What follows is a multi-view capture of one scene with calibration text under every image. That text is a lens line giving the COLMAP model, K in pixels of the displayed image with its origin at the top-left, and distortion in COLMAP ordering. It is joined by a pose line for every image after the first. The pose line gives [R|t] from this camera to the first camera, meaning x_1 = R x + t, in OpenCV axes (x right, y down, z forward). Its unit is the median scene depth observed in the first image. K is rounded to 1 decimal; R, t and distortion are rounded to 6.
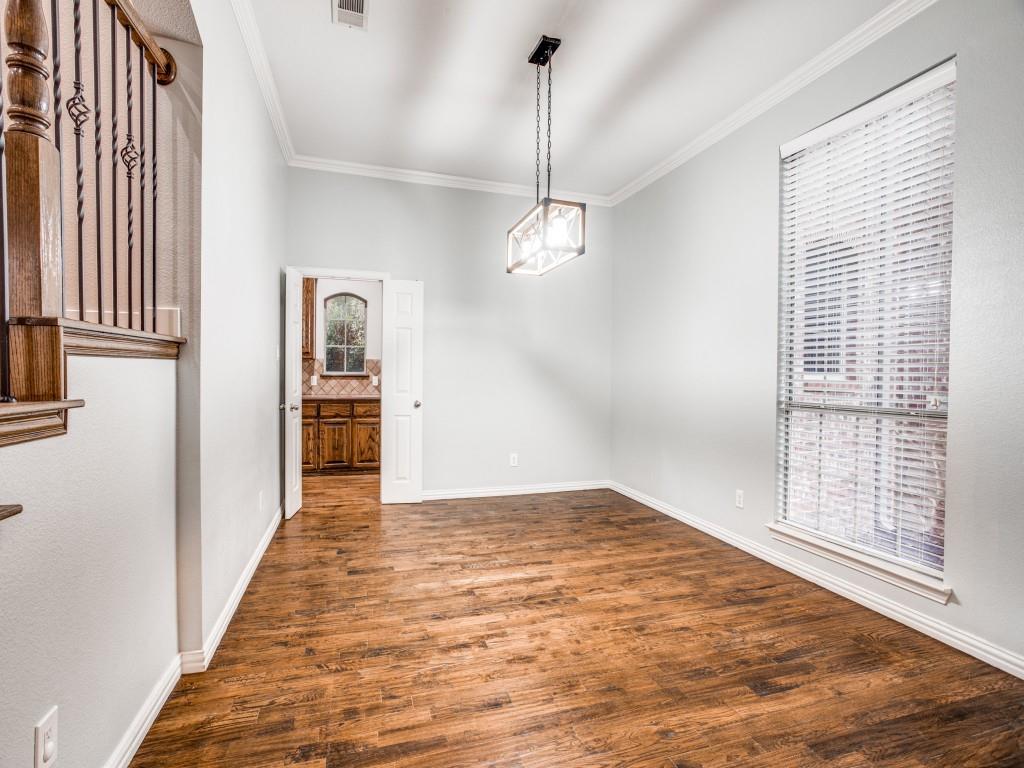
lens RADIAL K [[496.5, 0, 502.1], [0, 496.5, 384.6], [0, 0, 1]] dist [-0.001221, 0.000214]
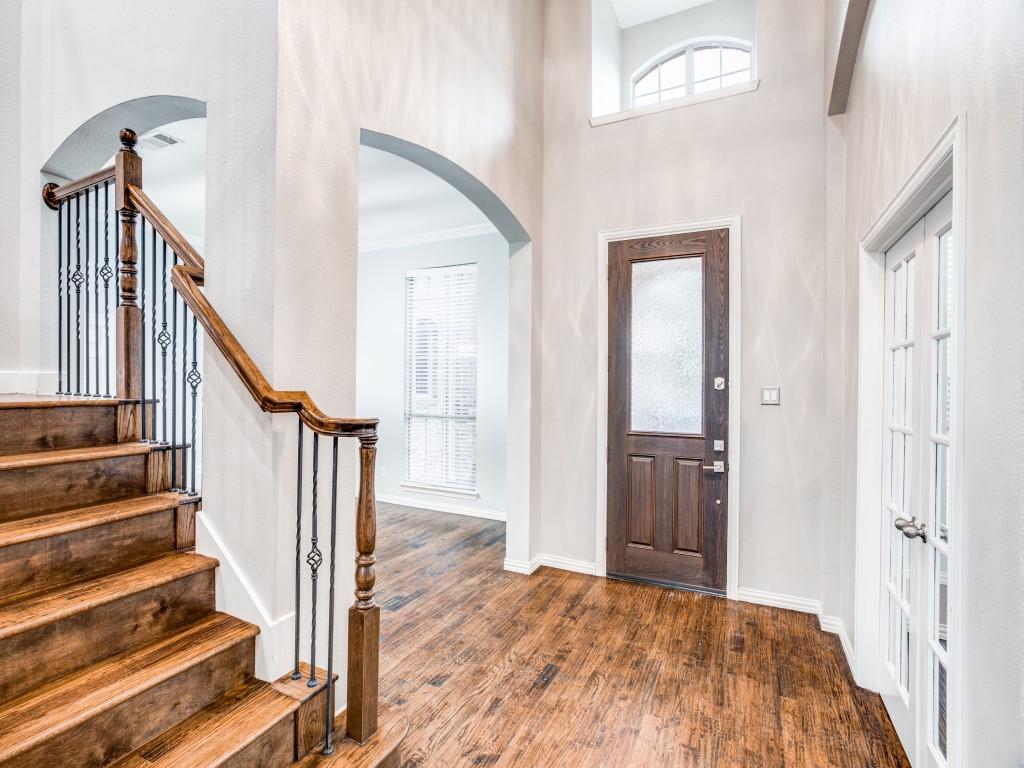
lens RADIAL K [[496.5, 0, 502.1], [0, 496.5, 384.6], [0, 0, 1]] dist [-0.001221, 0.000214]
pose [[0.703722, -0.005120, 0.710457, -0.561537], [0.011454, 0.999926, -0.004139, -0.070067], [-0.710383, 0.011050, 0.703729, -0.608879]]
